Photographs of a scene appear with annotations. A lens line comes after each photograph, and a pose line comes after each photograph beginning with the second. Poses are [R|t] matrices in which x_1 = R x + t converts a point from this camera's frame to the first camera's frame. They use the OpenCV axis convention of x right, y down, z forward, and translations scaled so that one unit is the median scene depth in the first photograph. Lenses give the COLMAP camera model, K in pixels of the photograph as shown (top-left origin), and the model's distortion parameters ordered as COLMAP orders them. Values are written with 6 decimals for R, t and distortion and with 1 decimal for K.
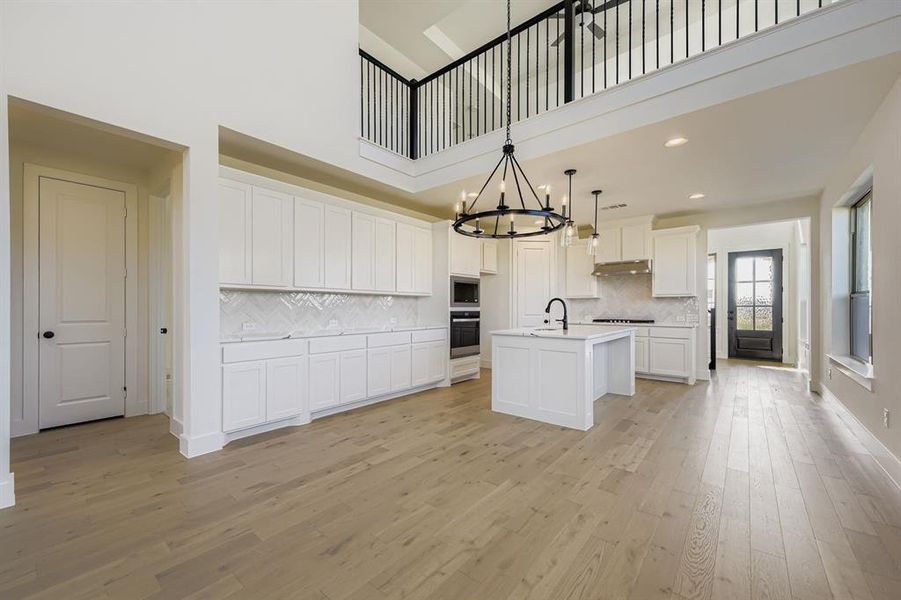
lens RADIAL K [[358.3, 0, 446.7], [0, 358.3, 306.1], [0, 0, 1]] dist [0.006558, -0.000164]
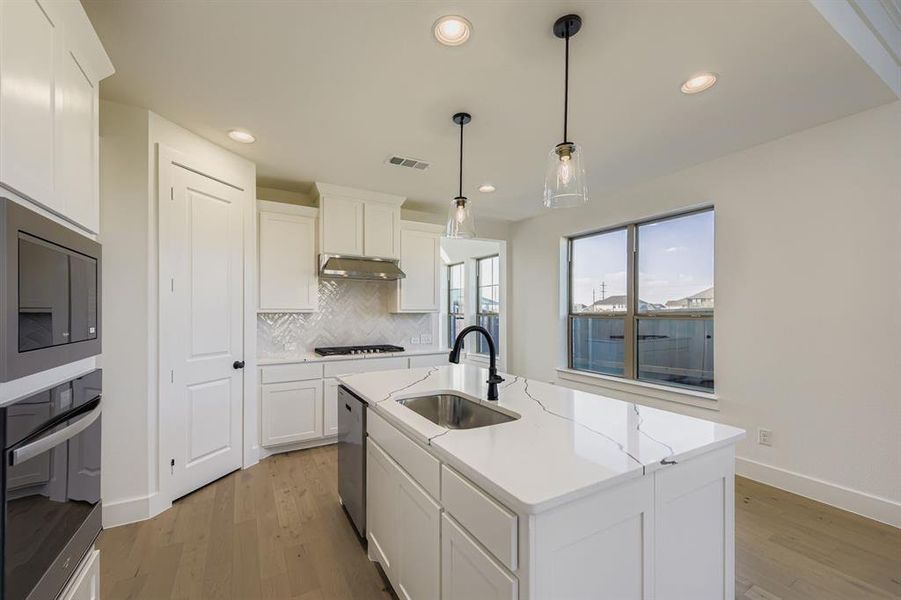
lens RADIAL K [[365.5, 0, 450.1], [0, 365.5, 313.1], [0, 0, 1]] dist [0.006547, -0.000208]
pose [[0.349475, -0.003021, 0.936941, -0.082681], [-0.004281, 0.999979, 0.004821, -0.035884], [-0.936936, -0.005696, 0.349455, 0.801974]]
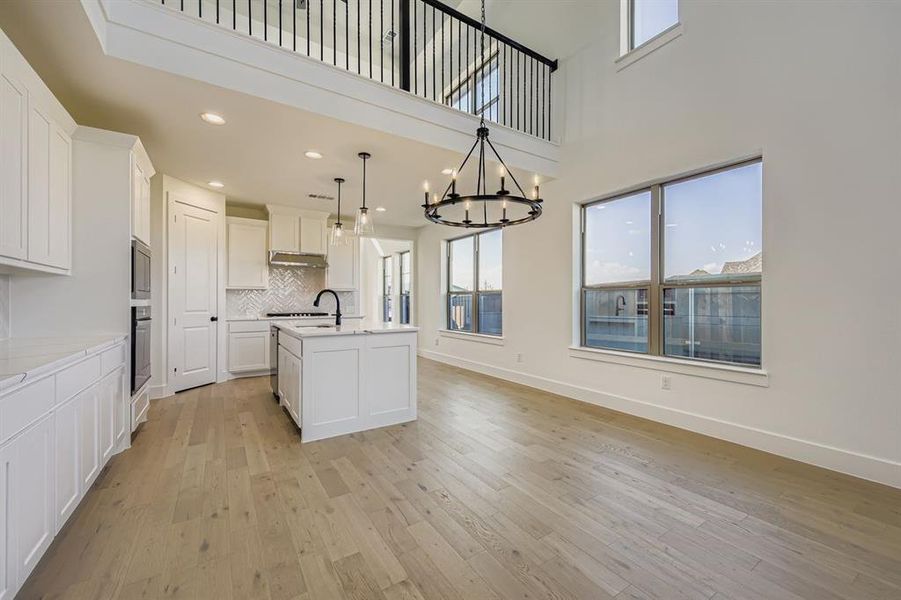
lens RADIAL K [[357.9, 0, 450.5], [0, 357.9, 300.0], [0, 0, 1]] dist [0.010304, -0.000065]
pose [[0.297656, 0.002321, 0.954670, -0.394743], [-0.003099, 0.999994, -0.001465, 0.003436], [-0.954668, -0.002522, 0.297662, 0.417509]]
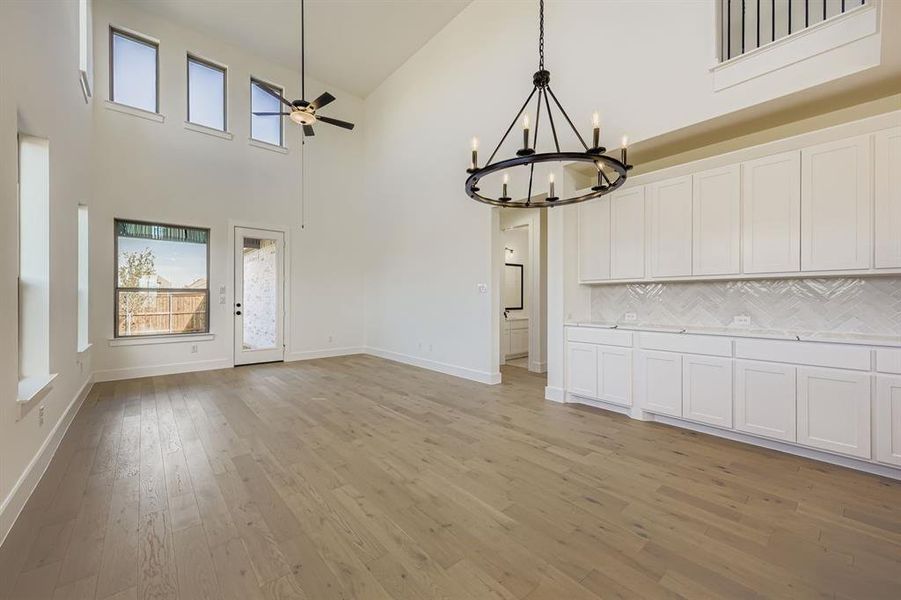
lens RADIAL K [[357.9, 0, 450.5], [0, 357.9, 300.0], [0, 0, 1]] dist [0.010304, -0.000065]
pose [[-0.169889, 0.002834, -0.985459, 0.475271], [0.003246, 0.999992, 0.002316, 0.001771], [0.985458, -0.002805, -0.169896, 0.492975]]
